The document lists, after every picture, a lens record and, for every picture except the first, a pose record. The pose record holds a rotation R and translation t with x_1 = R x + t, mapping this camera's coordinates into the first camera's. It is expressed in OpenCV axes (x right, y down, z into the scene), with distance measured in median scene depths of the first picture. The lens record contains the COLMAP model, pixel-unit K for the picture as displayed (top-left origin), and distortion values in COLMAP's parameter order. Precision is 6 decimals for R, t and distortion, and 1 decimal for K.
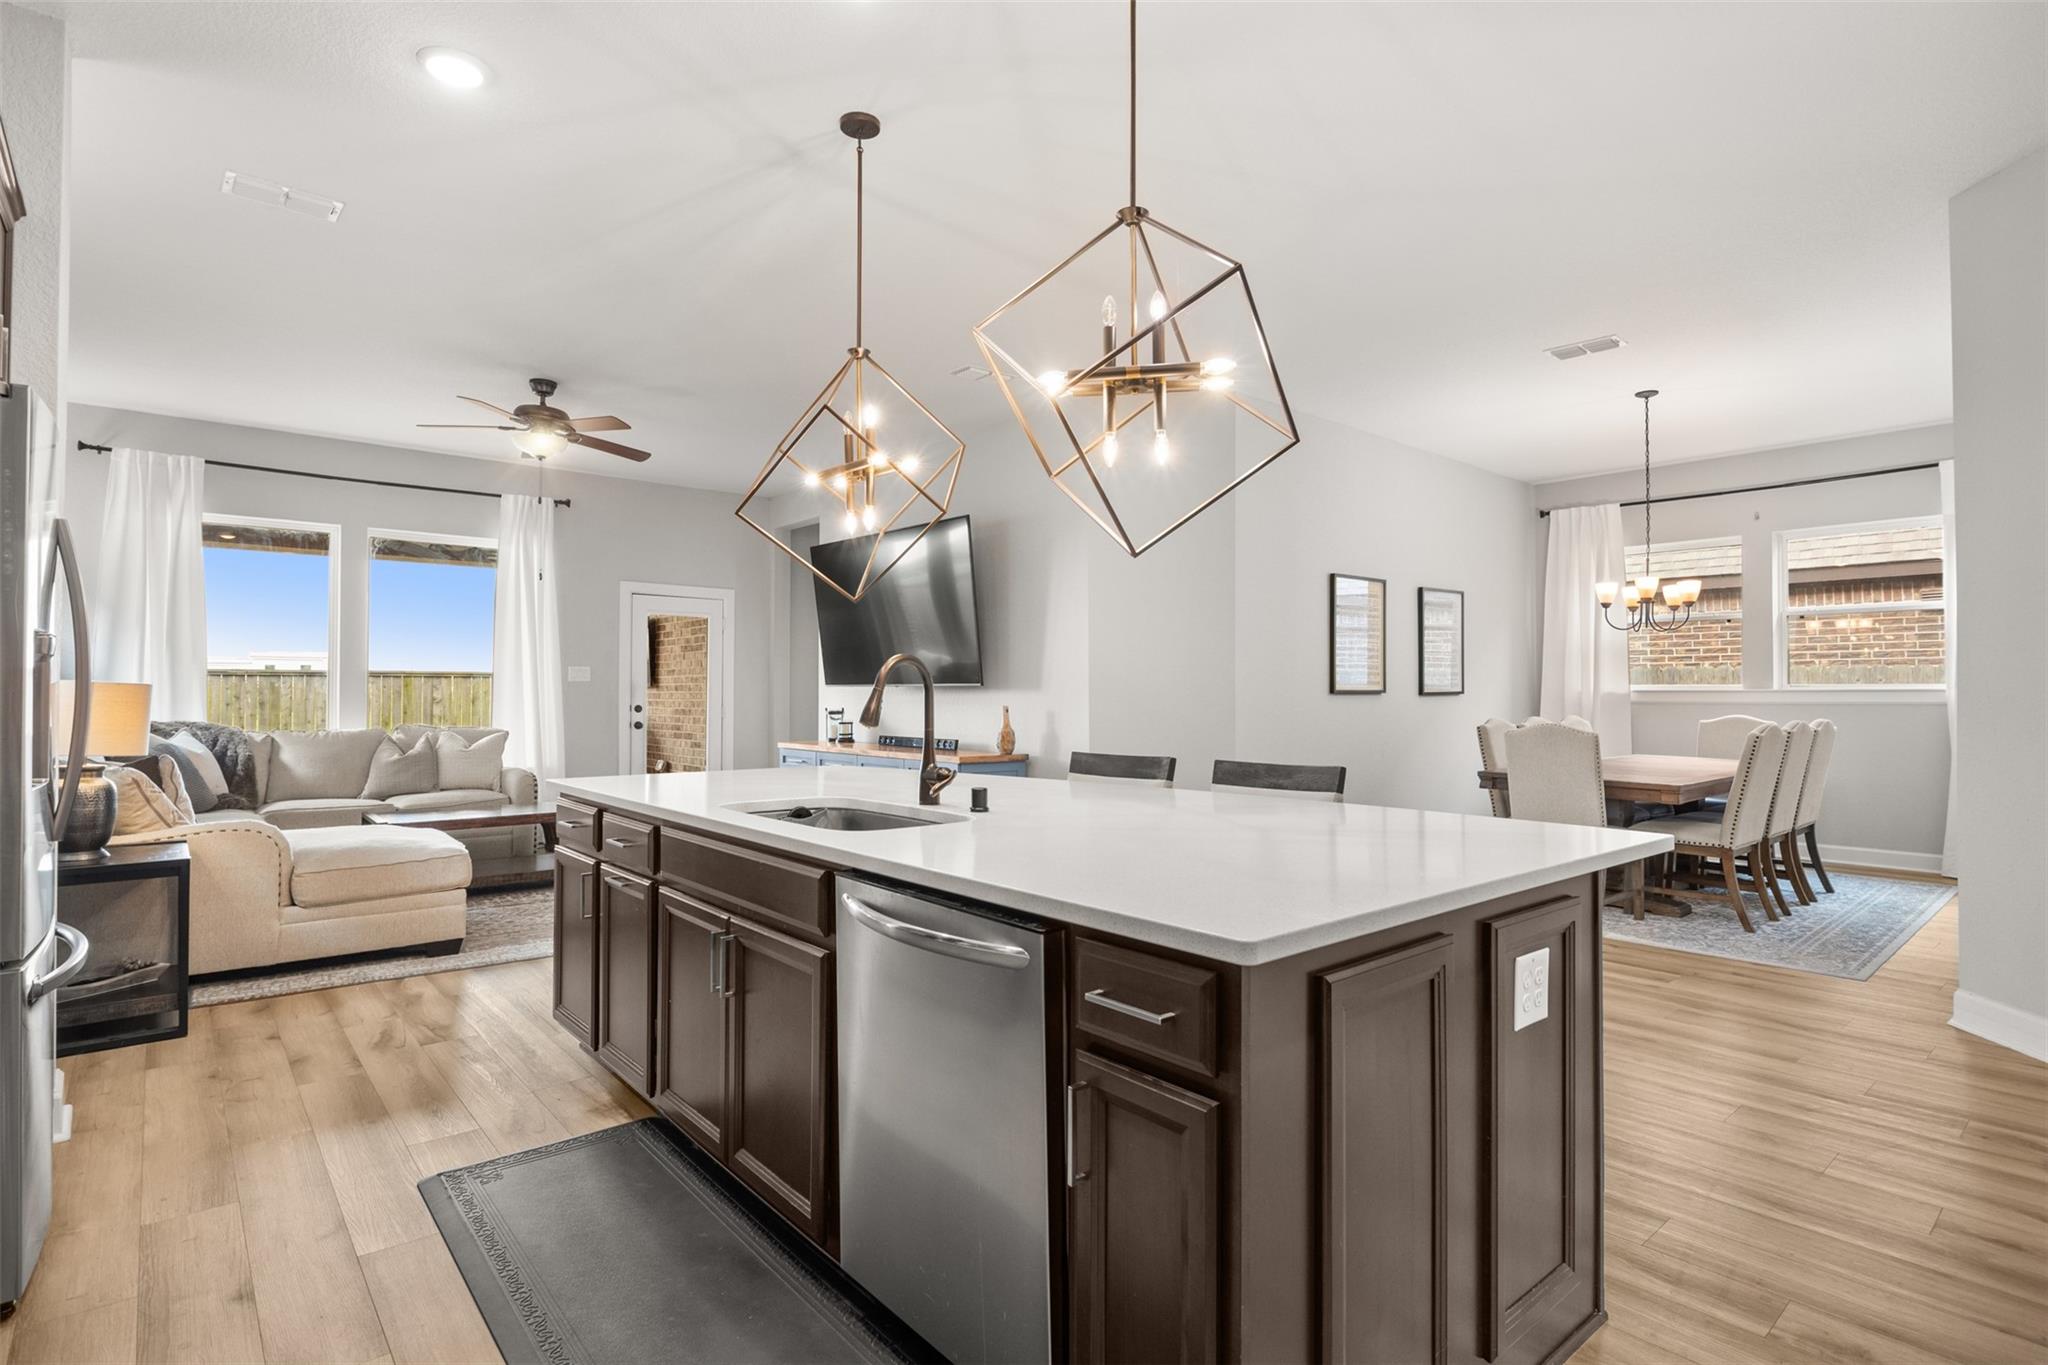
lens RADIAL K [[1003.3, 0, 1021.8], [0, 1003.3, 681.6], [0, 0, 1]] dist [-0.005658, -0.000316]
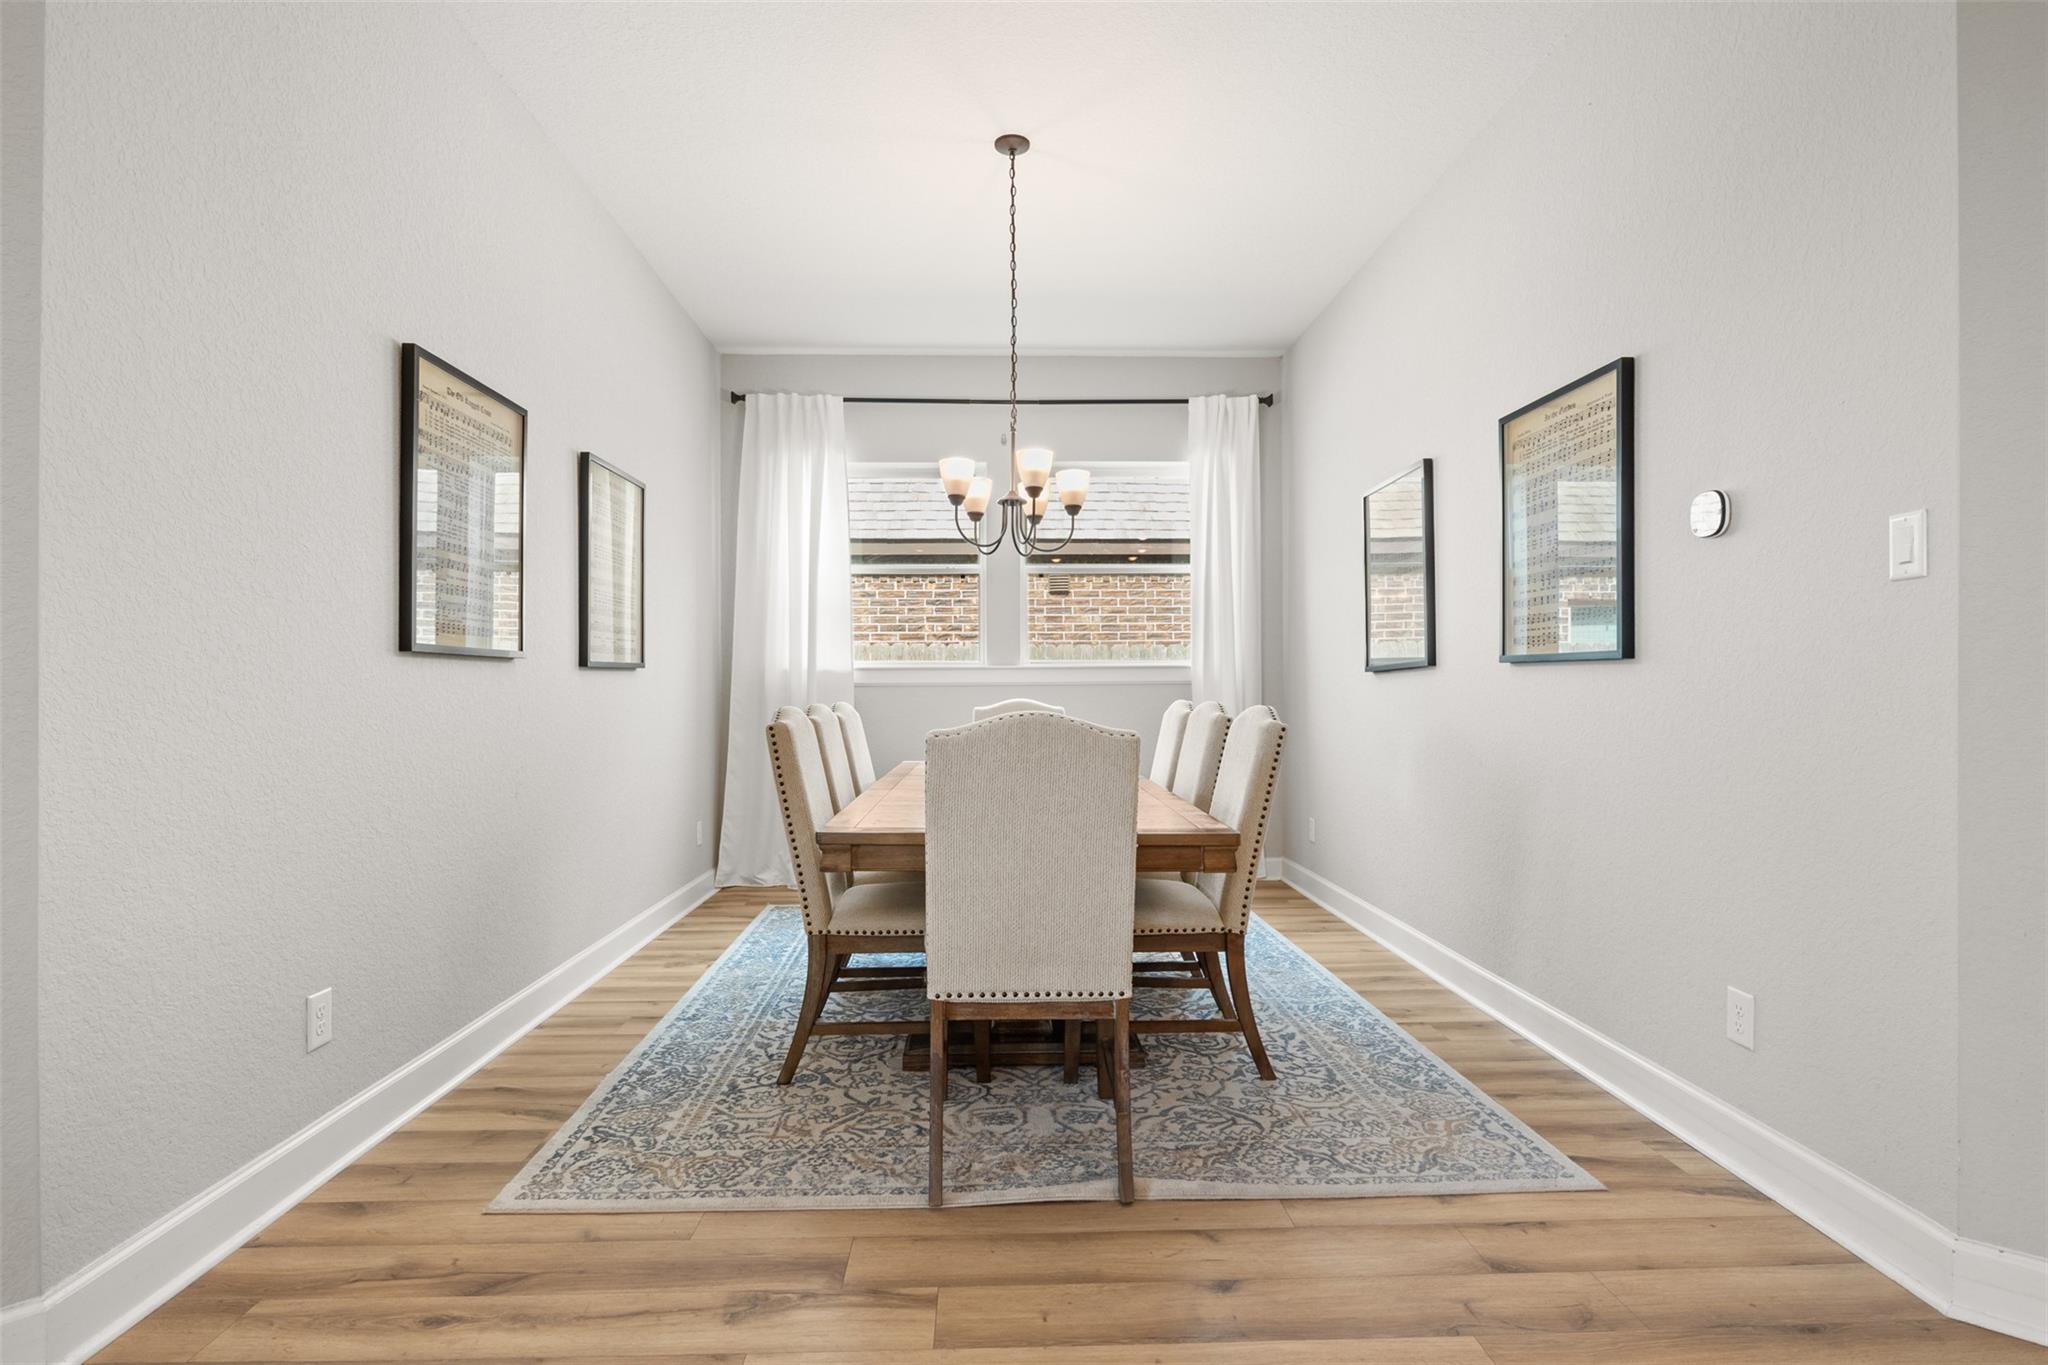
lens RADIAL K [[1048.5, 0, 1031.1], [0, 1048.5, 679.1], [0, 0, 1]] dist [-0.006044, 0.000237]
pose [[0.630257, 0.004804, 0.776372, 0.117367], [-0.006613, 0.999978, -0.000819, 0.016755], [-0.776359, -0.004618, 0.630275, 0.441158]]
